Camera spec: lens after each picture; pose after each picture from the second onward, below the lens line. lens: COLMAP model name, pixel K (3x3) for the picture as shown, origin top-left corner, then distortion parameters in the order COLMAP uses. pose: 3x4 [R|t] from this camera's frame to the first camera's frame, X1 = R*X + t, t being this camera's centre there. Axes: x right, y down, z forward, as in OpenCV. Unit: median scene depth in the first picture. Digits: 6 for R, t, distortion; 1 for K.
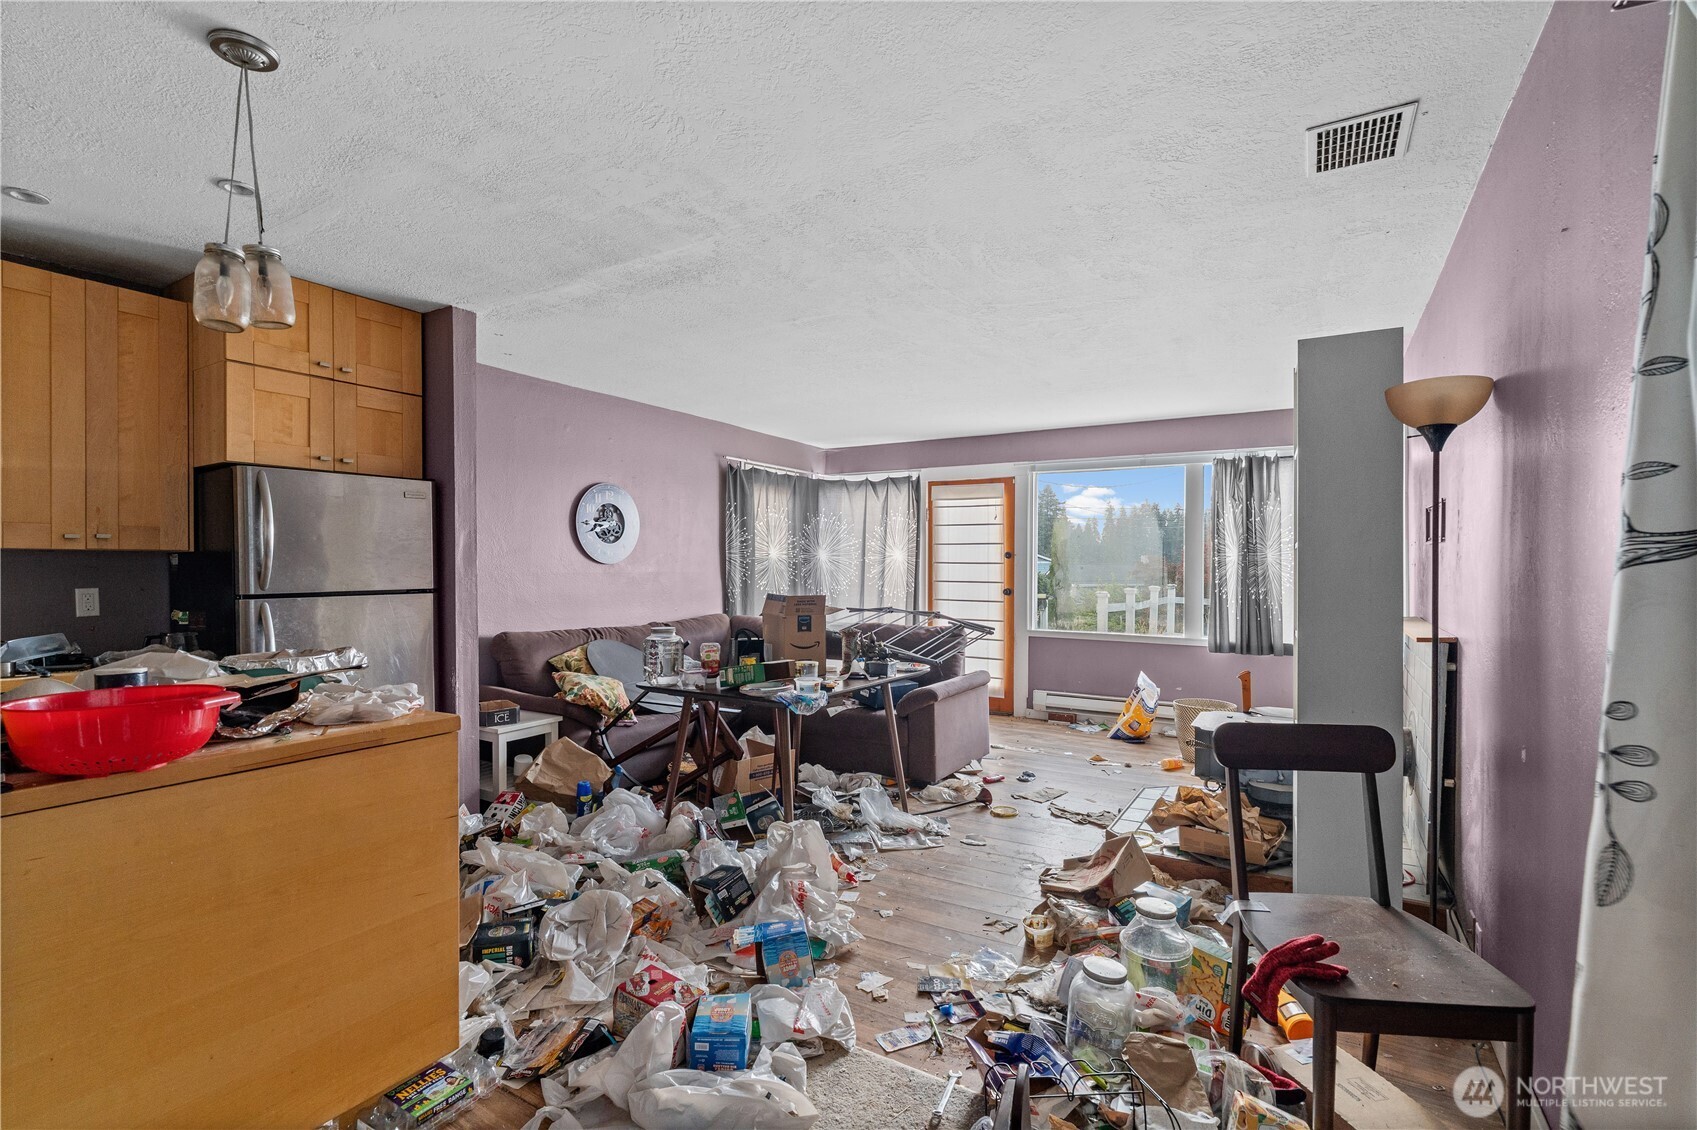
lens RADIAL K [[778.5, 0, 846.7], [0, 778.5, 573.4], [0, 0, 1]] dist [-0.005339, 0.000038]
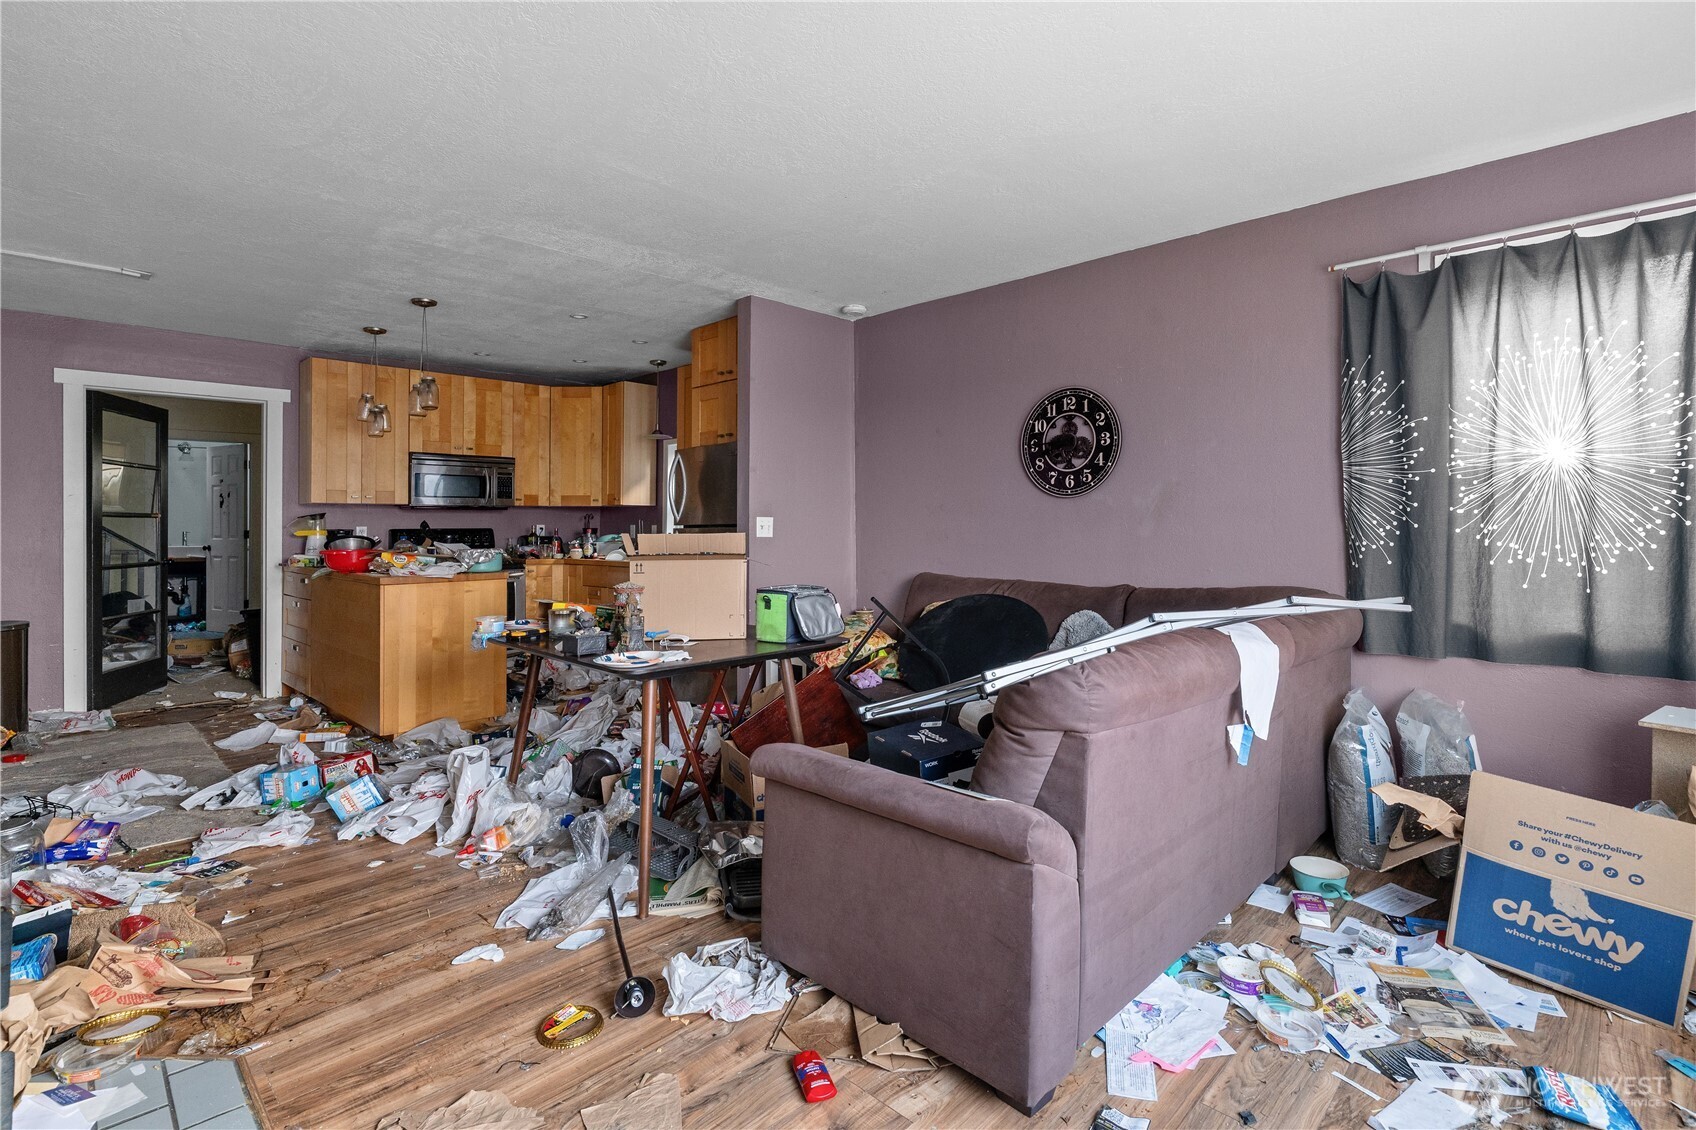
lens RADIAL K [[778.0, 0, 833.8], [0, 778.0, 519.8], [0, 0, 1]] dist [-0.005339, 0.000038]
pose [[-0.226586, -0.003640, -0.973984, 0.734141], [-0.001710, 0.999993, -0.003339, 0.016770], [0.973990, 0.000909, -0.226590, 1.579552]]
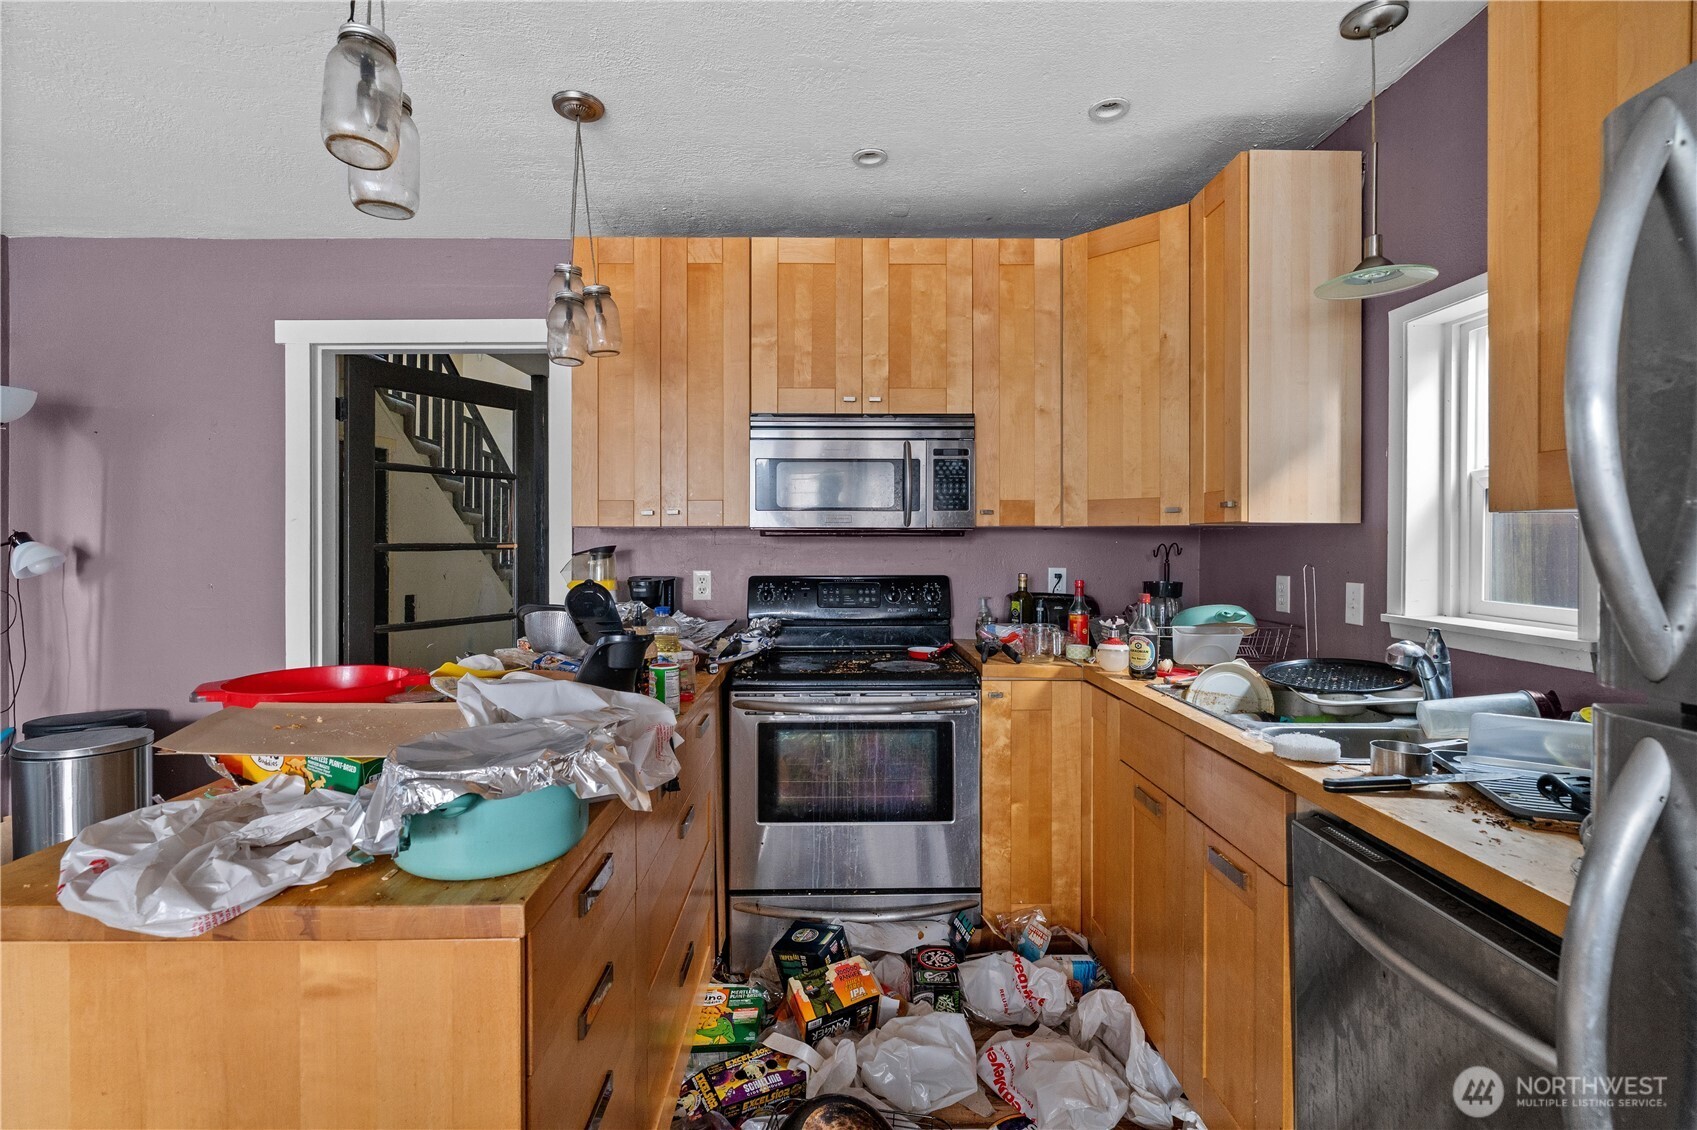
lens RADIAL K [[778.5, 0, 825.8], [0, 778.5, 543.5], [0, 0, 1]] dist [-0.005339, 0.000038]
pose [[-0.848838, 0.004456, -0.528633, -0.417524], [-0.001132, 0.999947, 0.010248, -0.015090], [0.528651, 0.009298, -0.848788, 0.974515]]
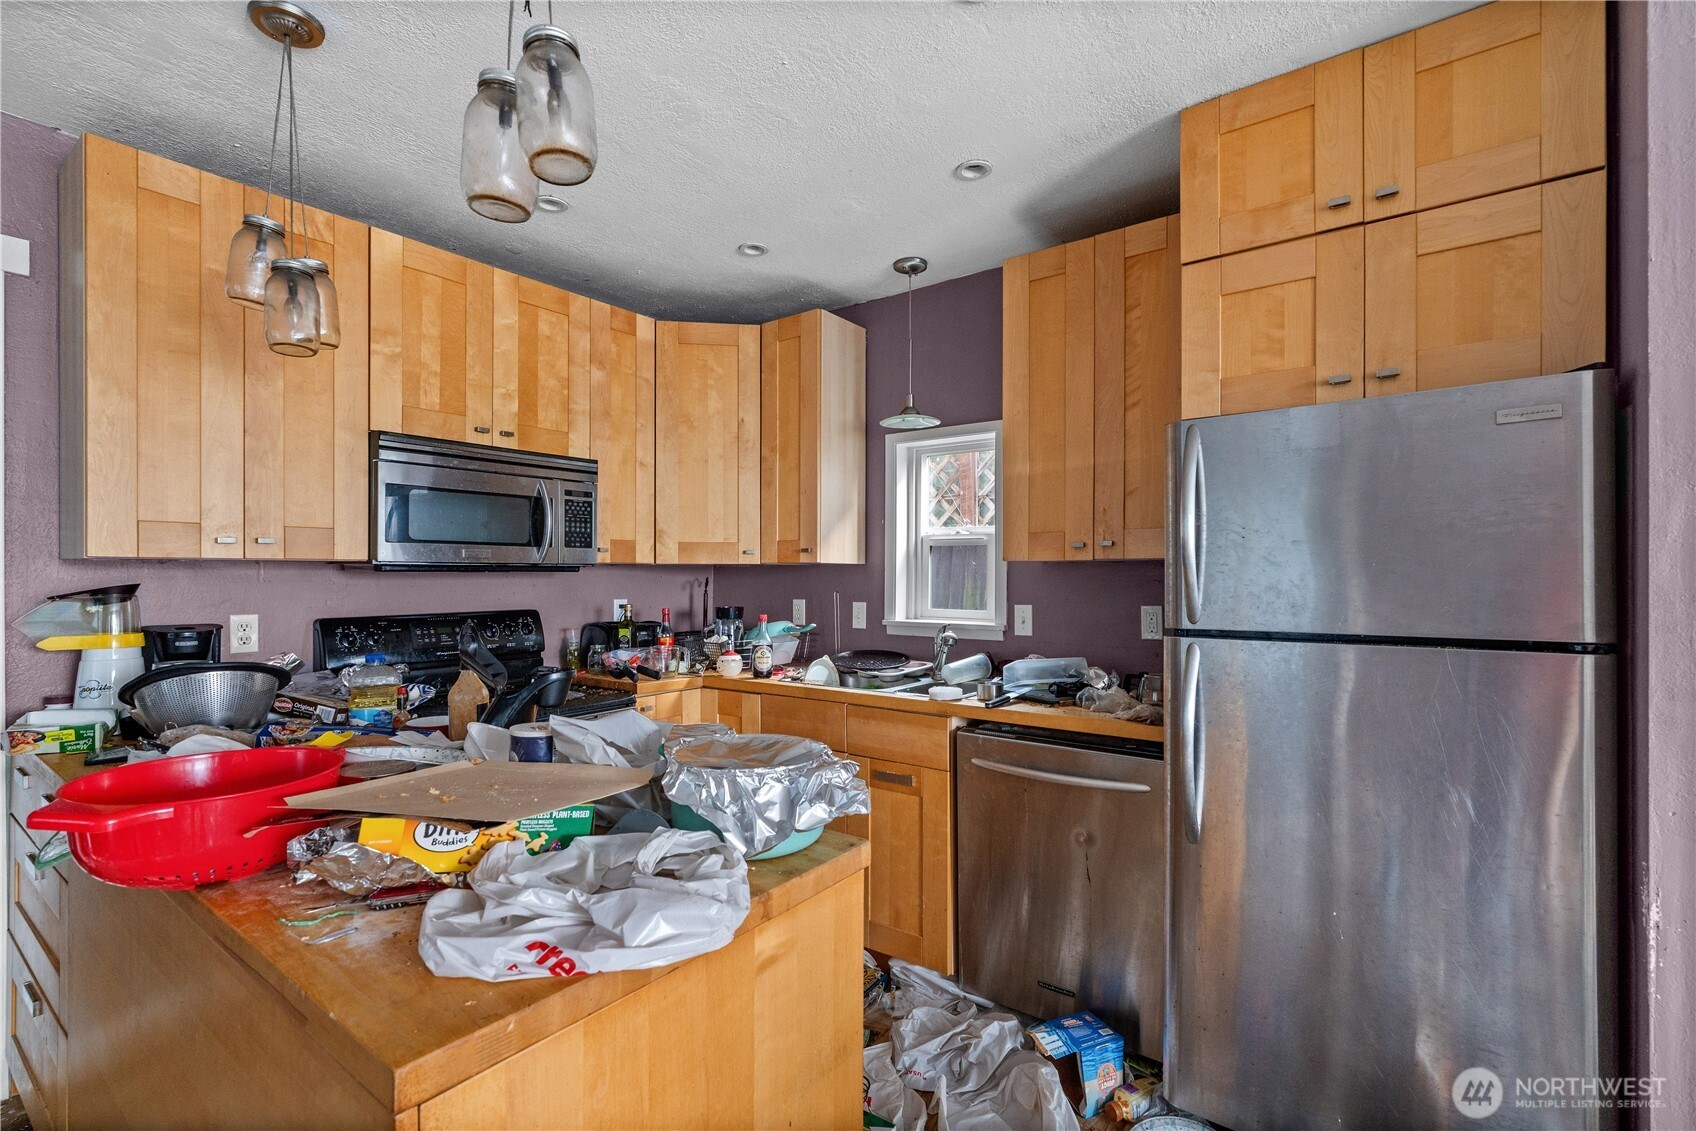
lens RADIAL K [[778.0, 0, 836.2], [0, 778.0, 576.8], [0, 0, 1]] dist [-0.005339, 0.000038]
pose [[-0.100349, 0.006234, -0.994933, -0.113307], [-0.004809, 0.999966, 0.006750, -0.015974], [0.994941, 0.005462, -0.100315, 0.724002]]
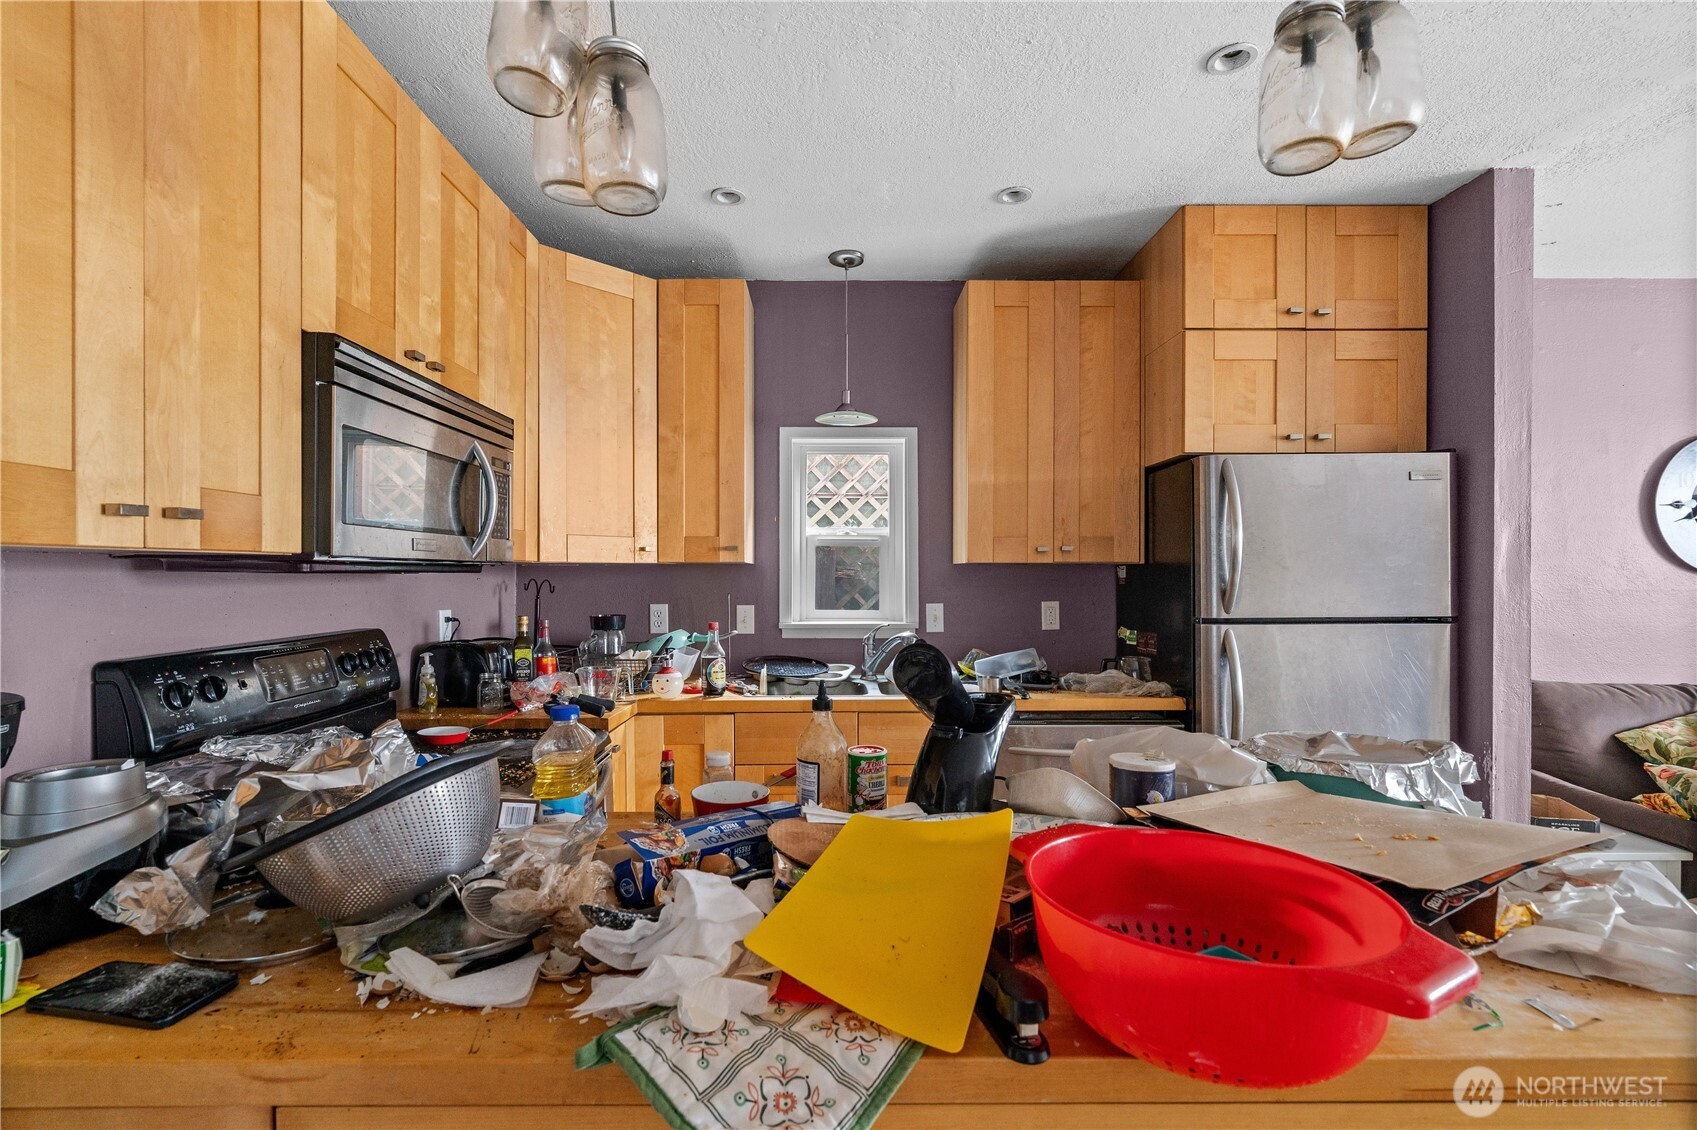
lens RADIAL K [[778.5, 0, 839.9], [0, 778.5, 579.3], [0, 0, 1]] dist [-0.005339, 0.000038]
pose [[0.535616, 0.009228, -0.844411, -0.279837], [-0.004829, 0.999957, 0.007865, -0.015325], [0.844448, -0.000135, 0.535638, 0.235726]]
